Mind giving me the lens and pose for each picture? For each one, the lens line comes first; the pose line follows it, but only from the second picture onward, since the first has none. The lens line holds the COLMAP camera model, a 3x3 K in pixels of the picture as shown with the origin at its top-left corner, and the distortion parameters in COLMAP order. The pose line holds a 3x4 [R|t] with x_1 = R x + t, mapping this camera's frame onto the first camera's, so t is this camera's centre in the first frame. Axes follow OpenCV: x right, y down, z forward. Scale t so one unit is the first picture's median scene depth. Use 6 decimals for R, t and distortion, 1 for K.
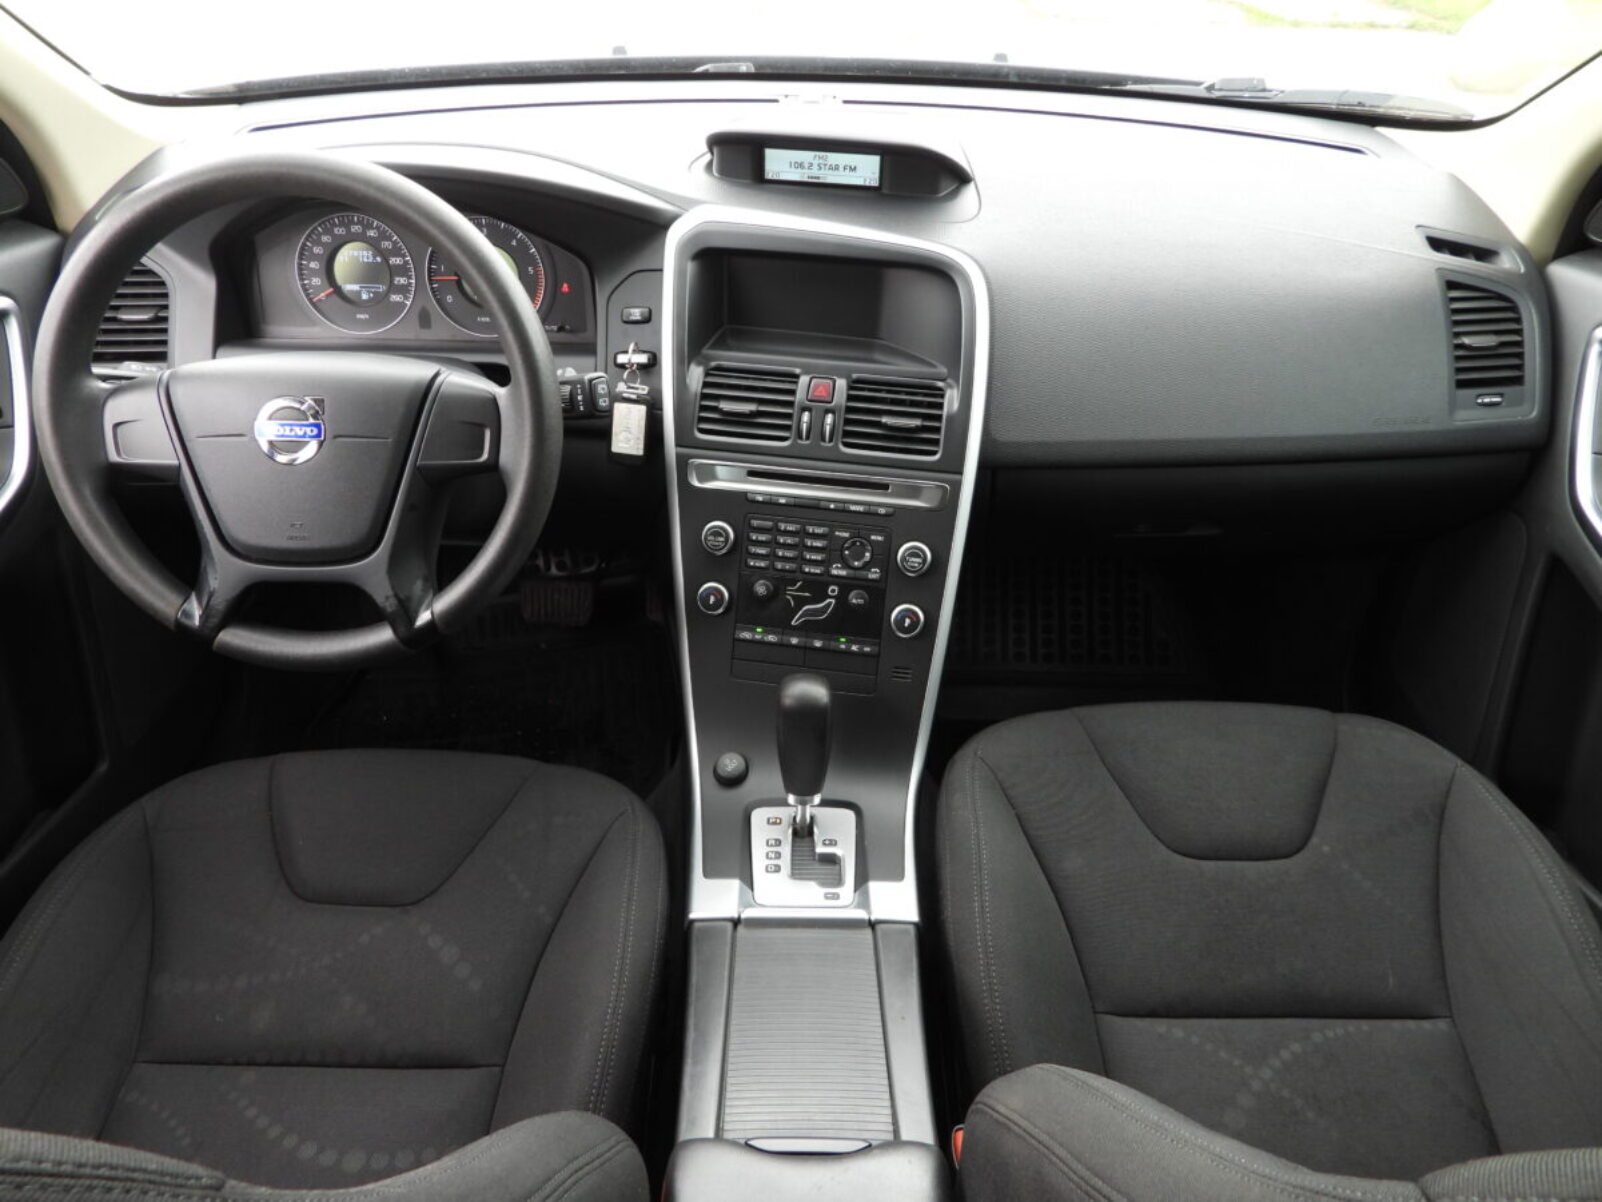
lens RADIAL K [[1155.2, 0, 805.9], [0, 1155.2, 599.2], [0, 0, 1]] dist [-0.004666, -0.001547]
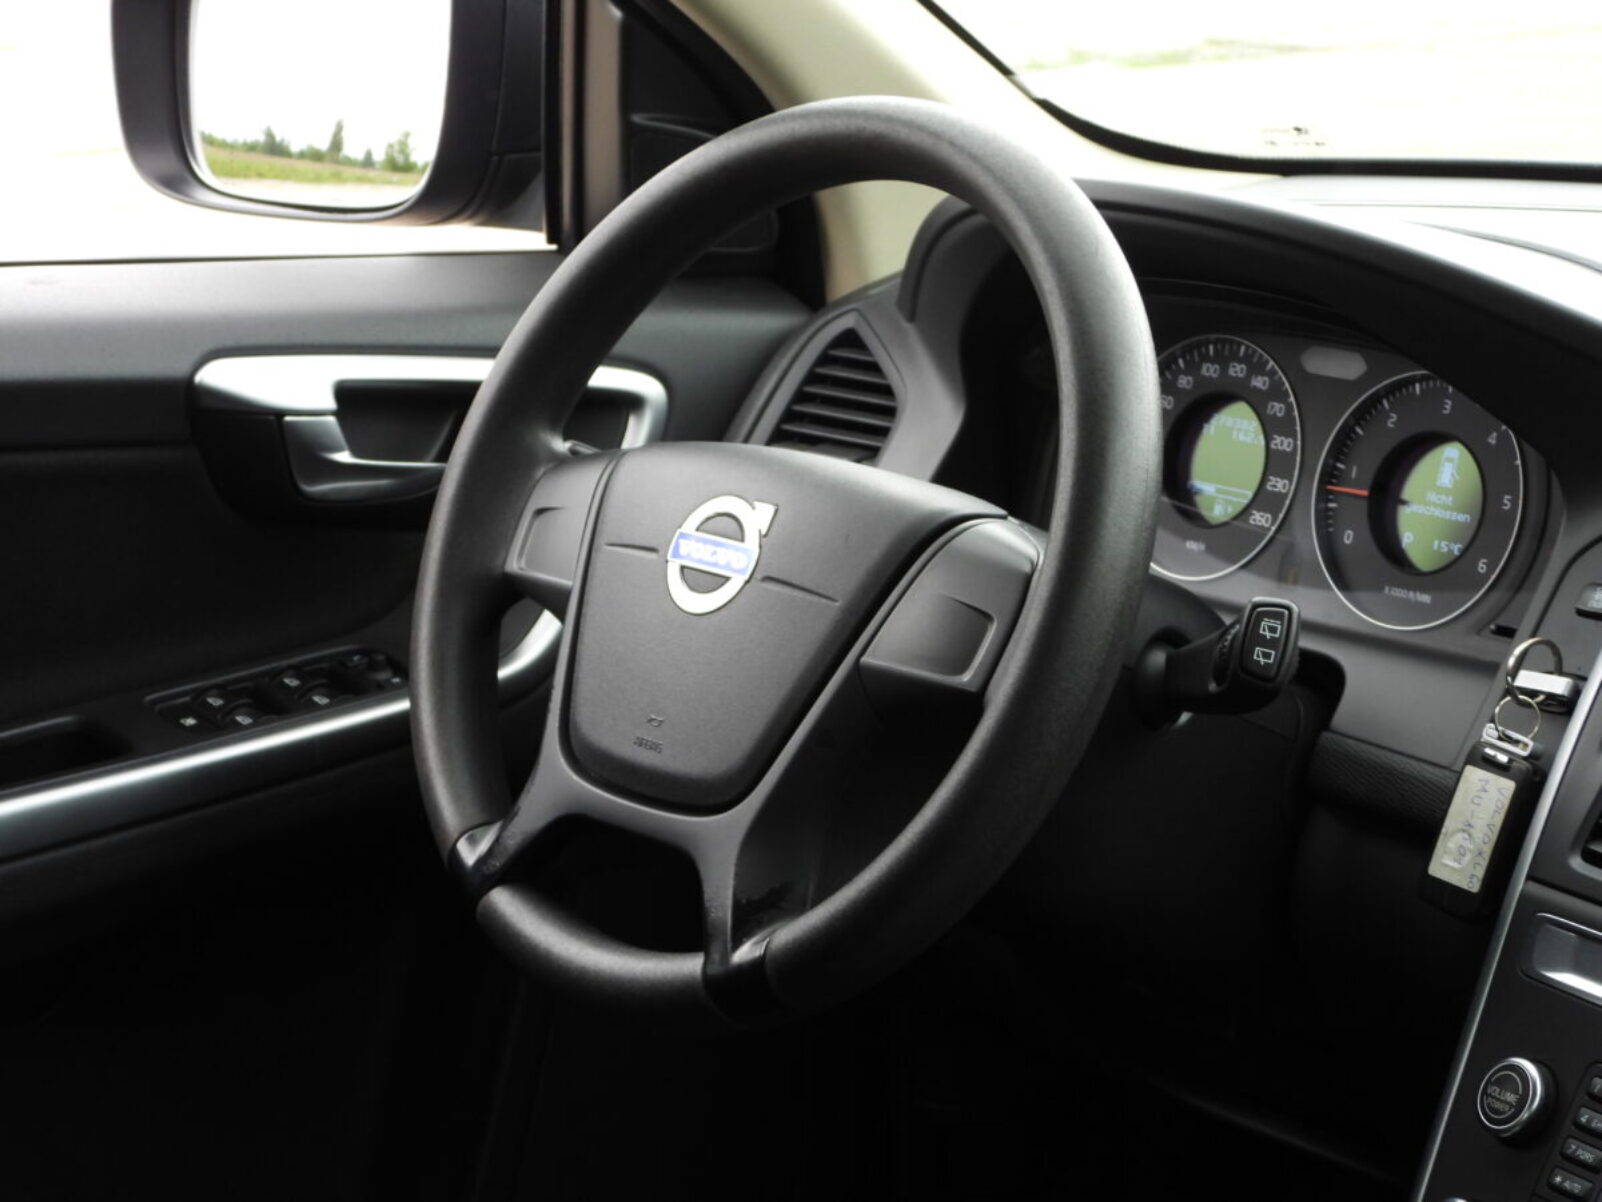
lens RADIAL K [[3840.4, 0, 809.2], [0, 3840.4, 596.7], [0, 0, 1]] dist [-0.045205, 0.000000]
pose [[0.657421, 0.151218, -0.738195, 0.725442], [-0.435538, 0.875692, -0.208497, 0.180185], [0.614902, 0.458582, 0.641559, -0.089142]]
